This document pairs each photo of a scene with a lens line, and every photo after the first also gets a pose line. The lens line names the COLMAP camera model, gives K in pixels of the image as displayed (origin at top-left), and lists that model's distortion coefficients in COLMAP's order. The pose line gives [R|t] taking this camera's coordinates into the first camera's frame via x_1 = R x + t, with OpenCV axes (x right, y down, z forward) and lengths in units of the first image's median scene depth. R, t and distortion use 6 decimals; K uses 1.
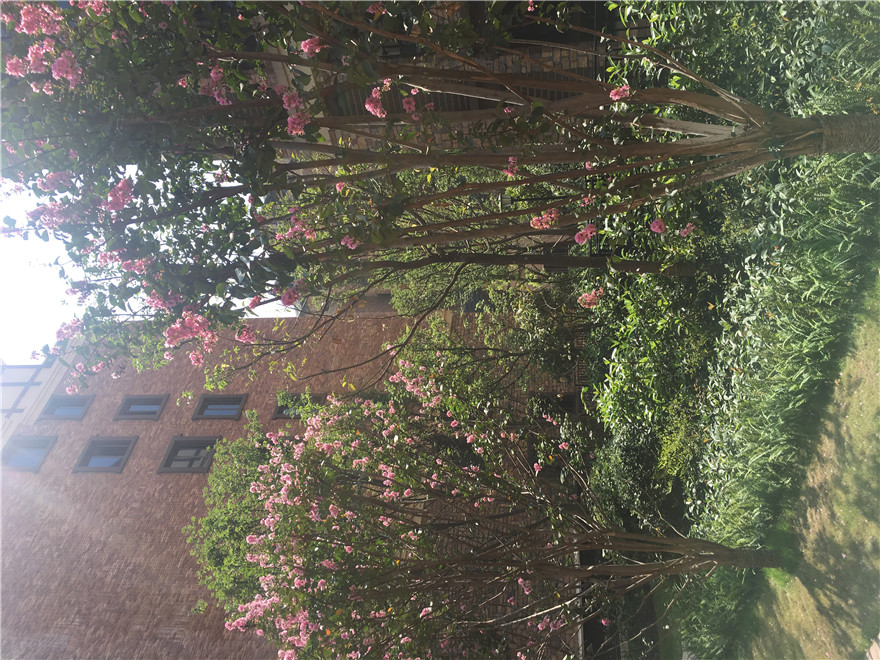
lens RADIAL K [[743.6, 0, 439.5], [0, 743.6, 332.5], [0, 0, 1]] dist [0.036974, -0.029261]
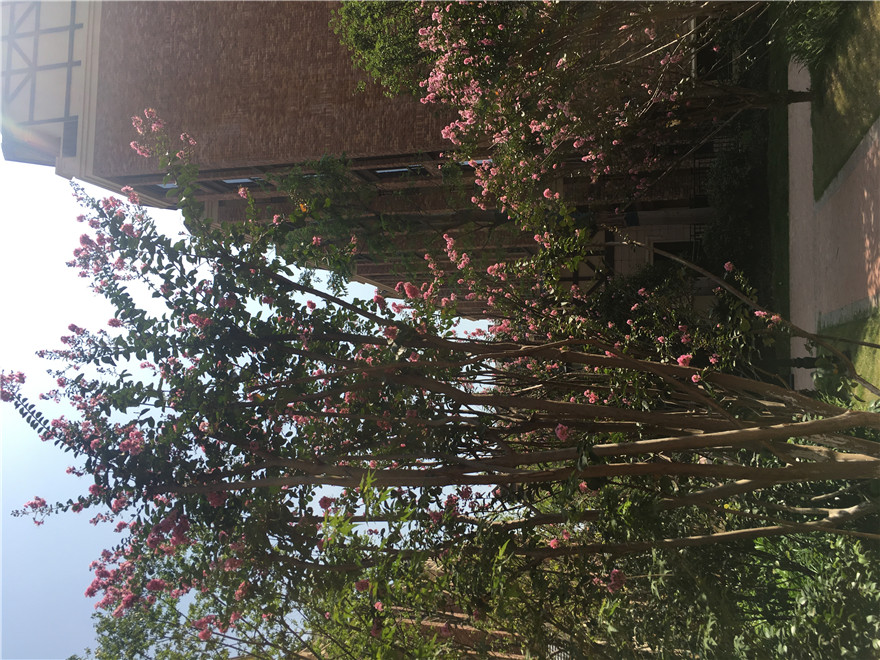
lens RADIAL K [[743.6, 0, 437.0], [0, 743.6, 333.1], [0, 0, 1]] dist [0.036974, -0.029261]
pose [[0.979030, -0.098451, -0.178346, -0.044415], [0.191117, 0.746975, 0.636790, -0.113399], [0.070527, -0.657522, 0.750127, -0.220263]]
